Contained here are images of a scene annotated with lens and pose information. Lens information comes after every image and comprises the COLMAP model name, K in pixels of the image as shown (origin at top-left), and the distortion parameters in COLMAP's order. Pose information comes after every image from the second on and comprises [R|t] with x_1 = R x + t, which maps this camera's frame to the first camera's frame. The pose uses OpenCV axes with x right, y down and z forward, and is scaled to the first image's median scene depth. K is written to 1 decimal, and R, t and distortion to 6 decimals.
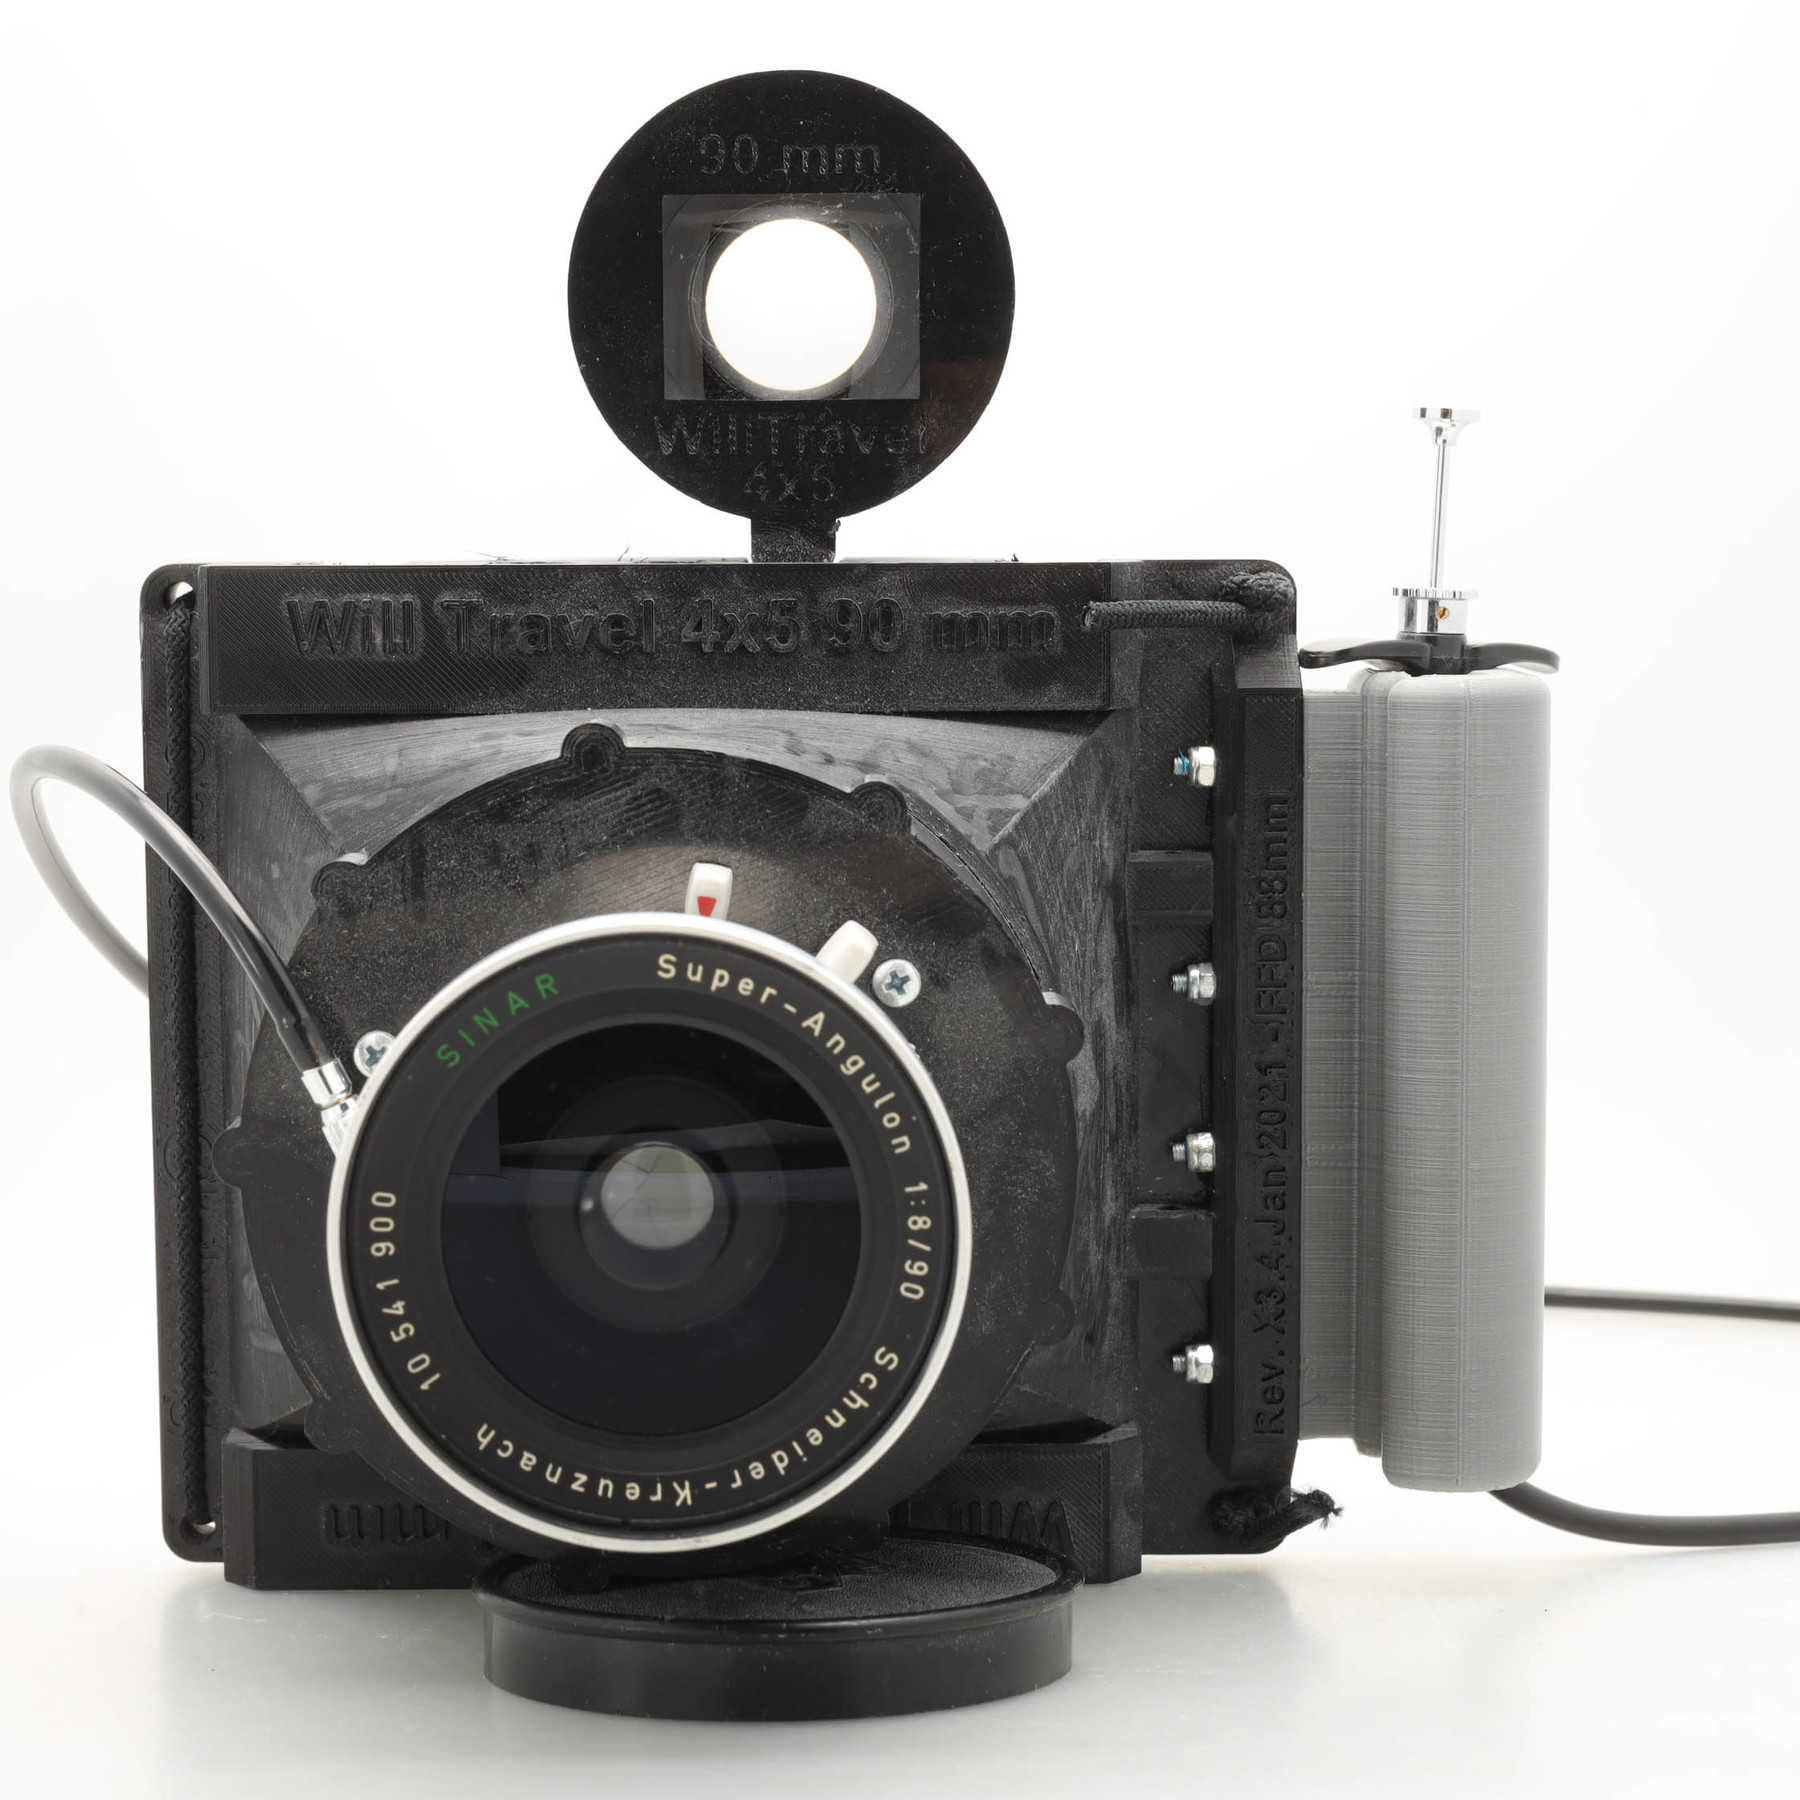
lens RADIAL K [[4195.8, 0, 901.0], [0, 4195.8, 898.8], [0, 0, 1]] dist [-0.028883, 0.000000]
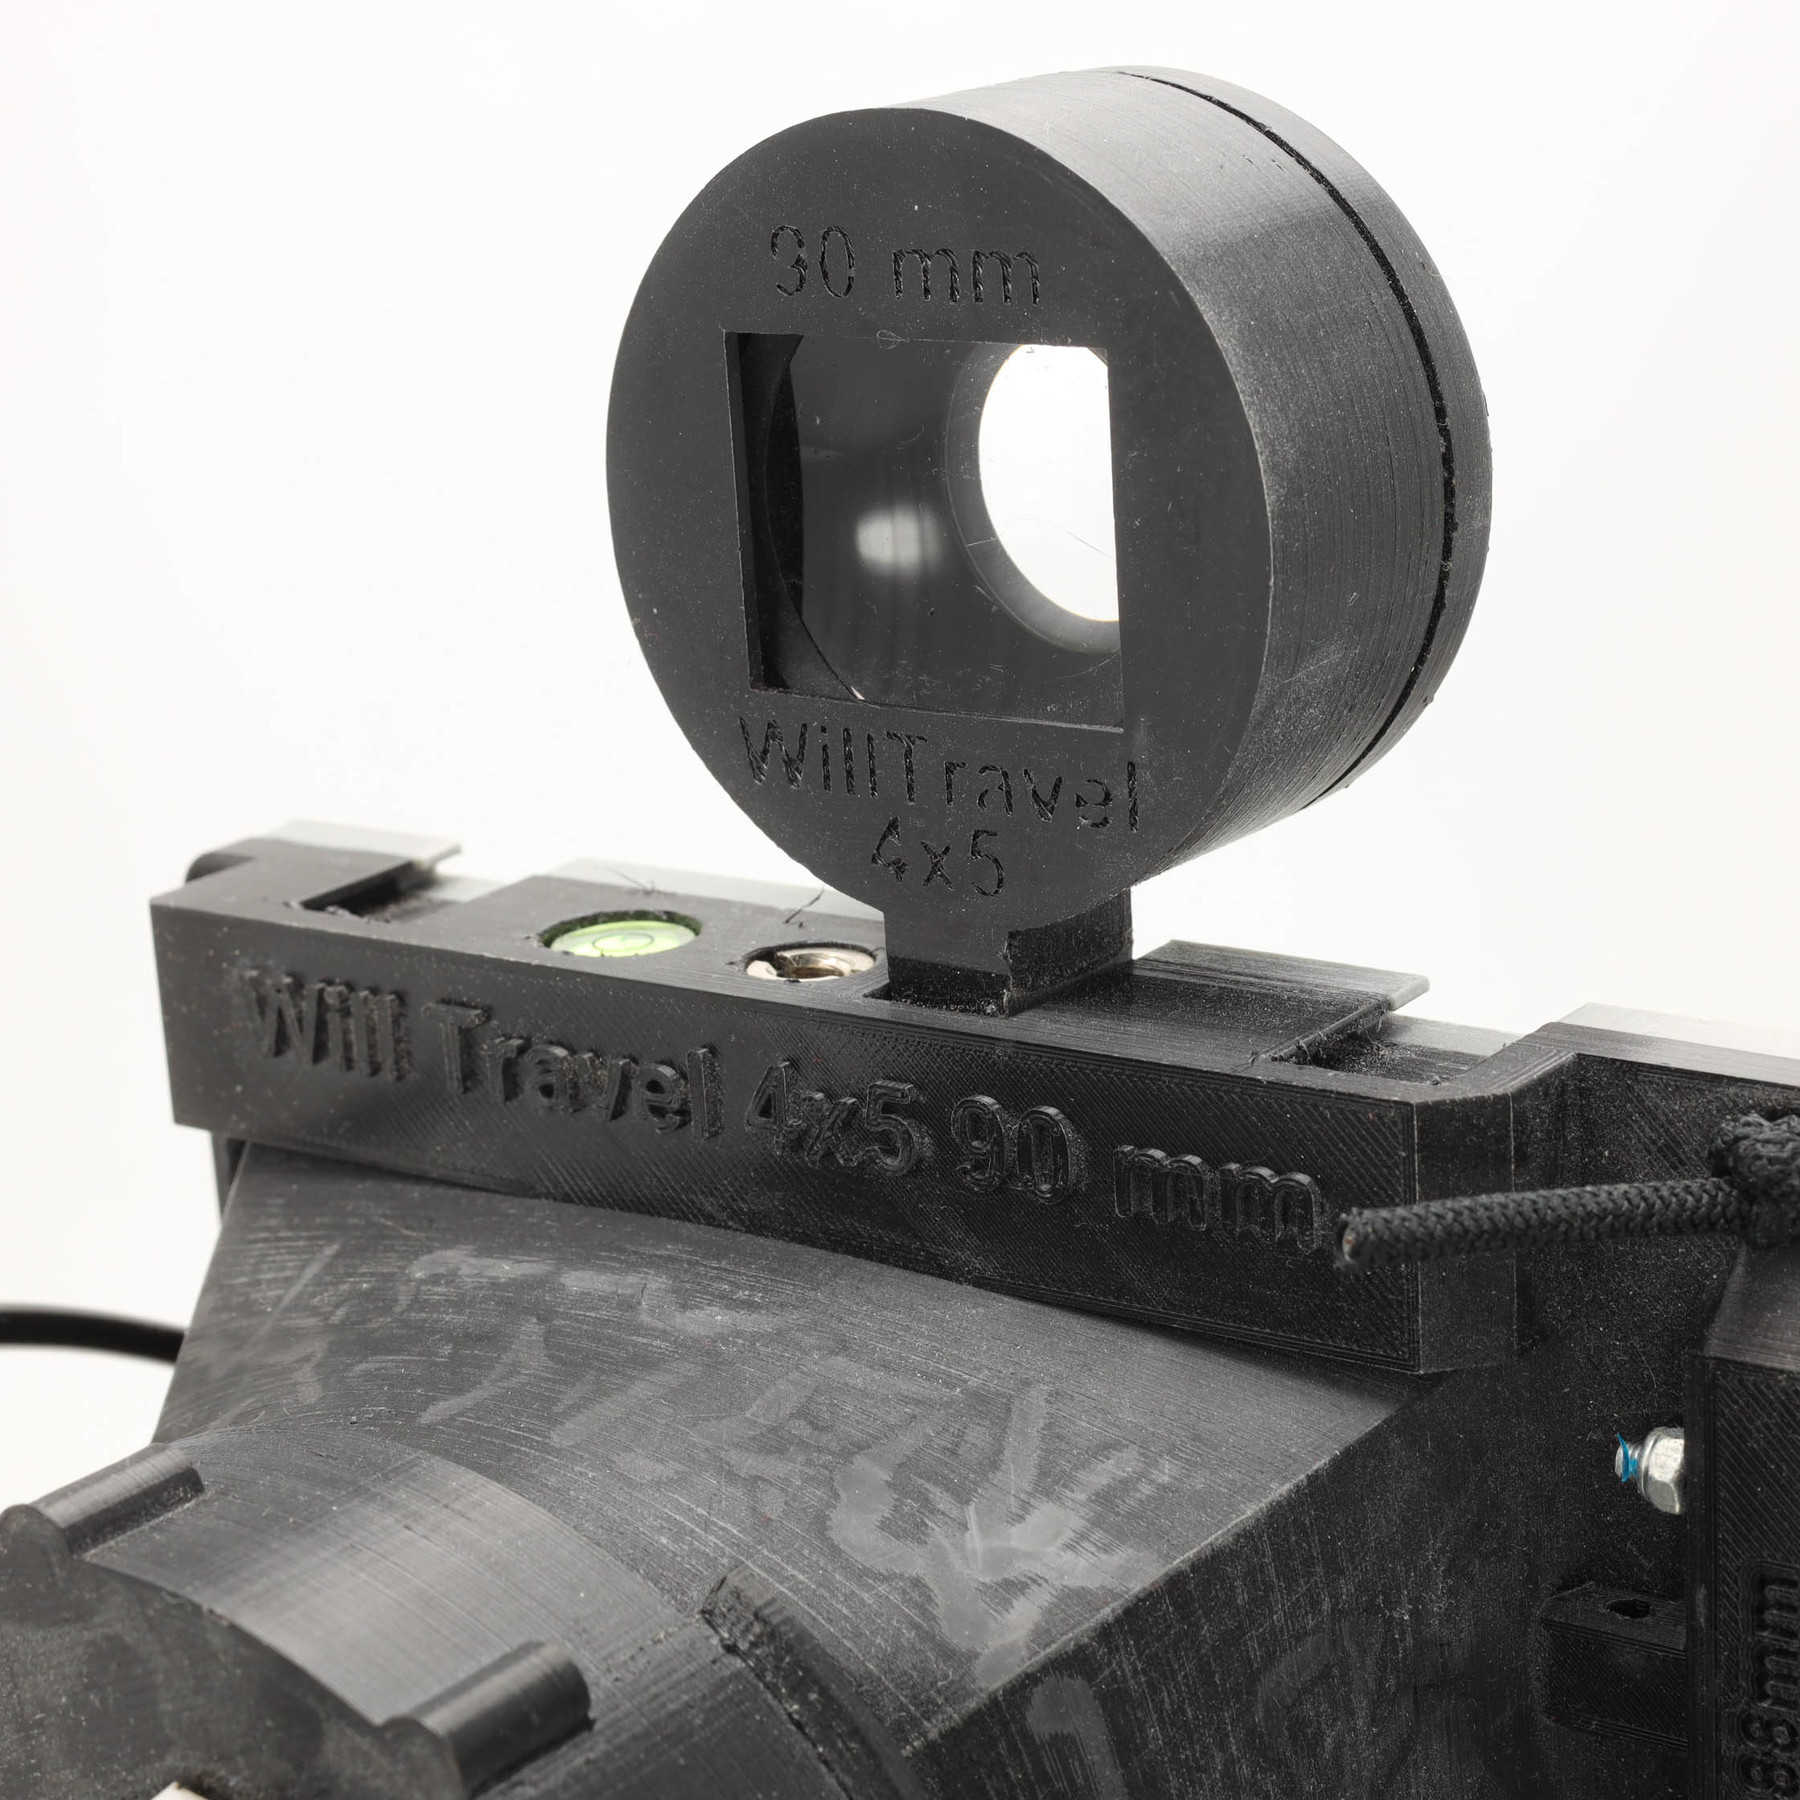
lens RADIAL K [[4195.8, 0, 900.3], [0, 4195.8, 901.1], [0, 0, 1]] dist [-0.028883, 0.000000]
pose [[0.785232, 0.122362, -0.606991, 0.302627], [-0.001334, 0.980612, 0.195954, -0.201430], [0.619200, -0.153060, 0.770172, 0.576105]]
